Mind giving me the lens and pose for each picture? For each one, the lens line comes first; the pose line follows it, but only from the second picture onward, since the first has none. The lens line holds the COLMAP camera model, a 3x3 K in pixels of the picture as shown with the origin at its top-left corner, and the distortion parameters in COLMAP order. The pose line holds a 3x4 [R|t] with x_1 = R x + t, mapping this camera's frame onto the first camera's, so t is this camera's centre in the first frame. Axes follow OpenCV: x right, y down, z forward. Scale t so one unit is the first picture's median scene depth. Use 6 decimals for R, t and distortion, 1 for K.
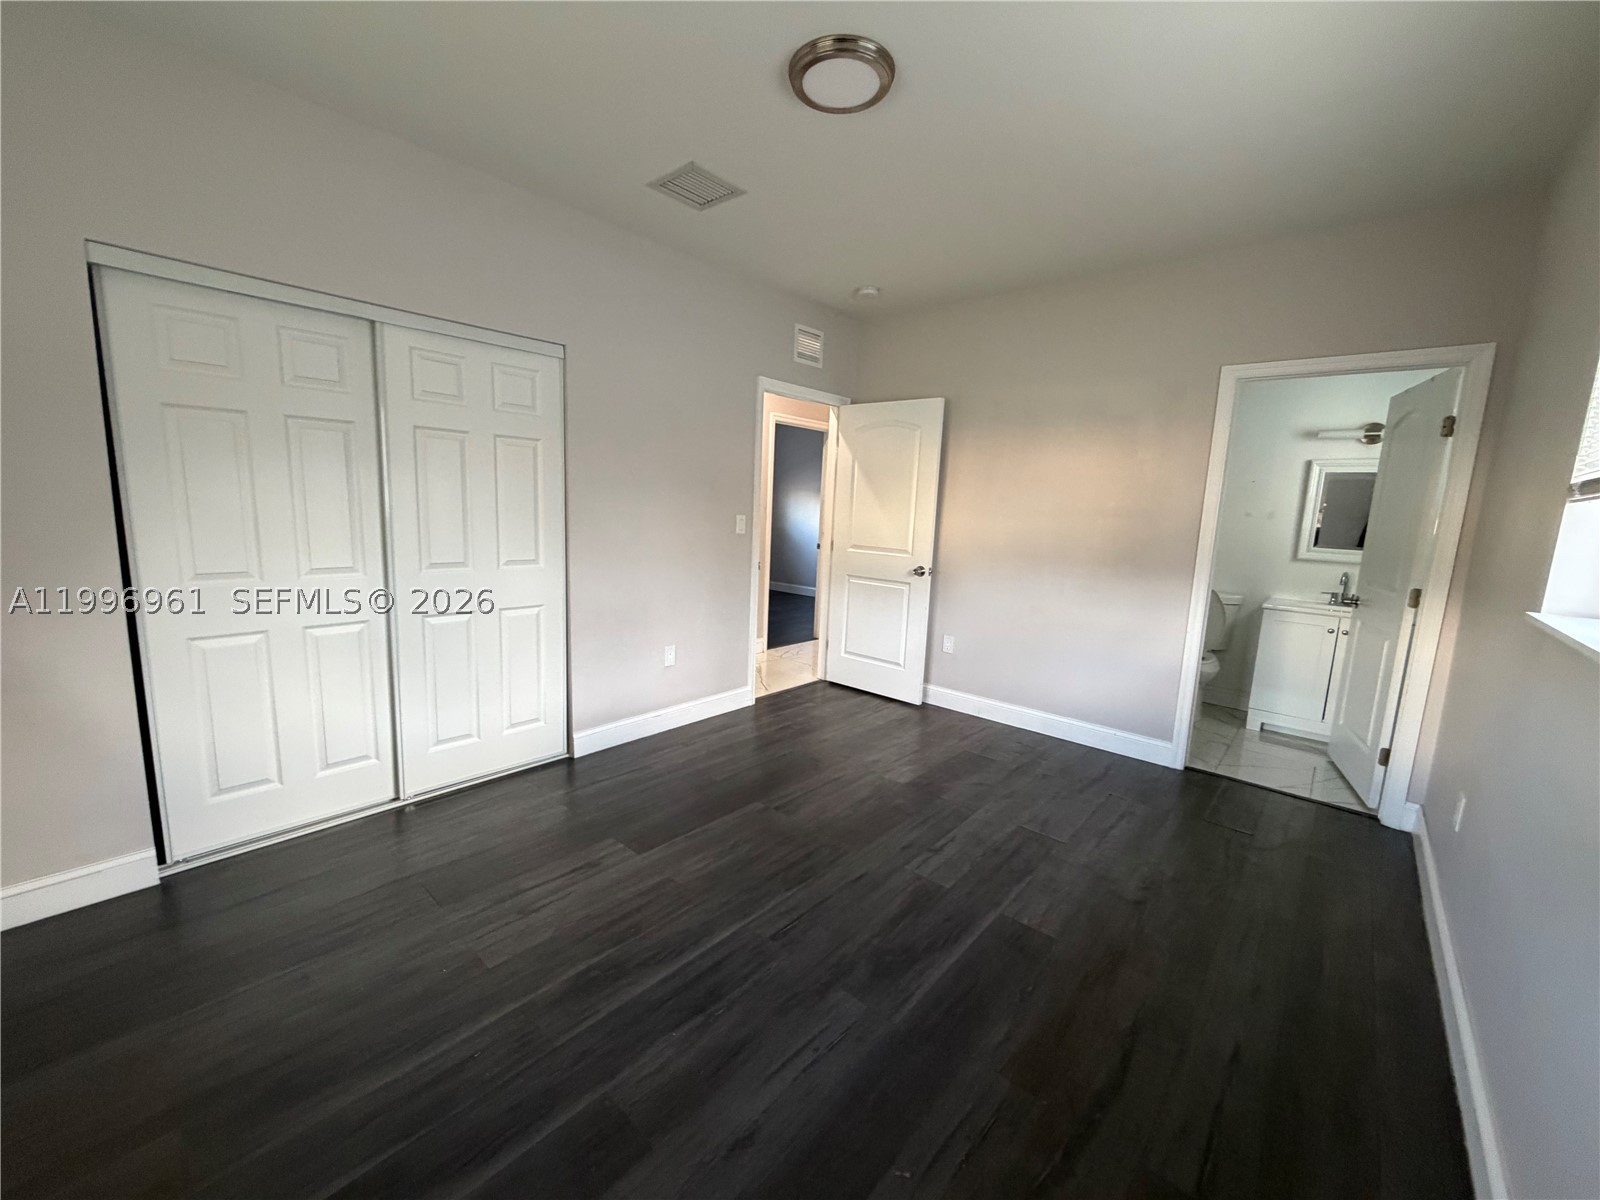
lens RADIAL K [[644.3, 0, 795.1], [0, 644.3, 598.2], [0, 0, 1]] dist [-0.003207, 0.001257]
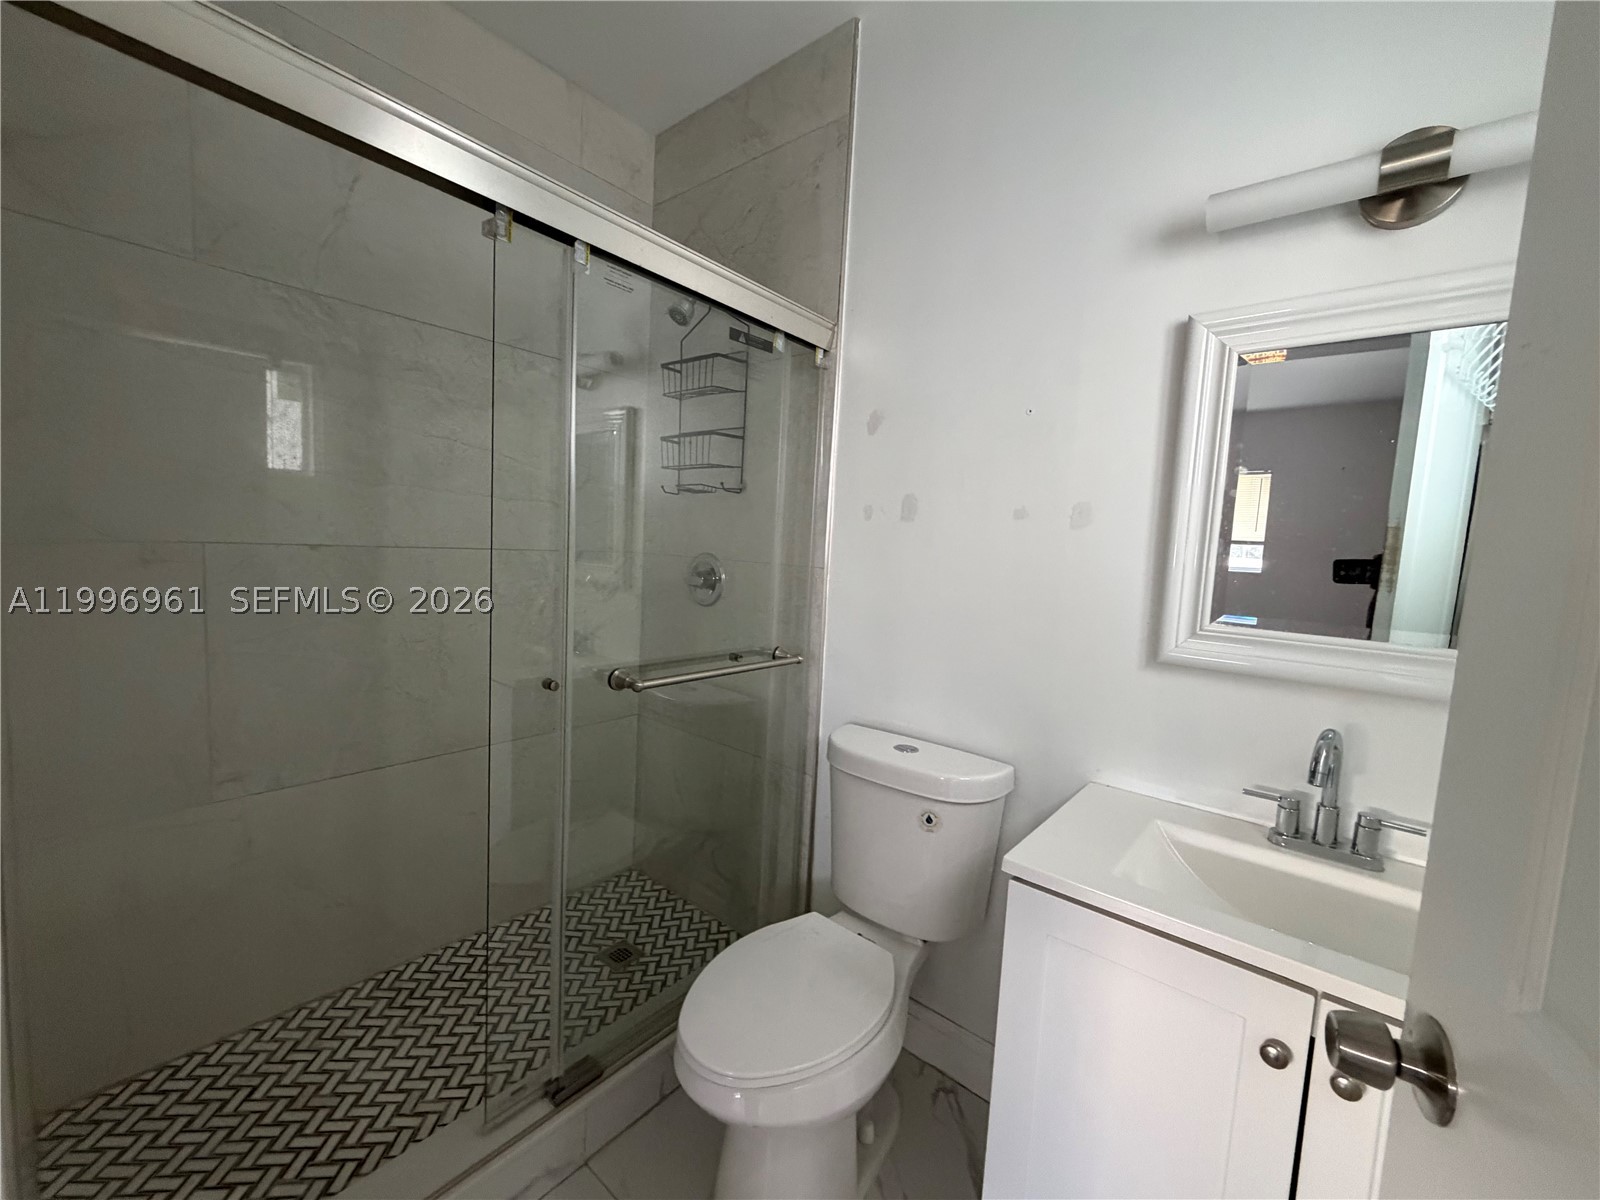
lens RADIAL K [[644.3, 0, 807.8], [0, 644.3, 604.1], [0, 0, 1]] dist [-0.003207, 0.001257]
pose [[0.999219, 0.002375, 0.039444, 0.618213], [0.000132, 0.997986, -0.063441, -0.068660], [-0.039515, 0.063397, 0.997206, 0.725096]]
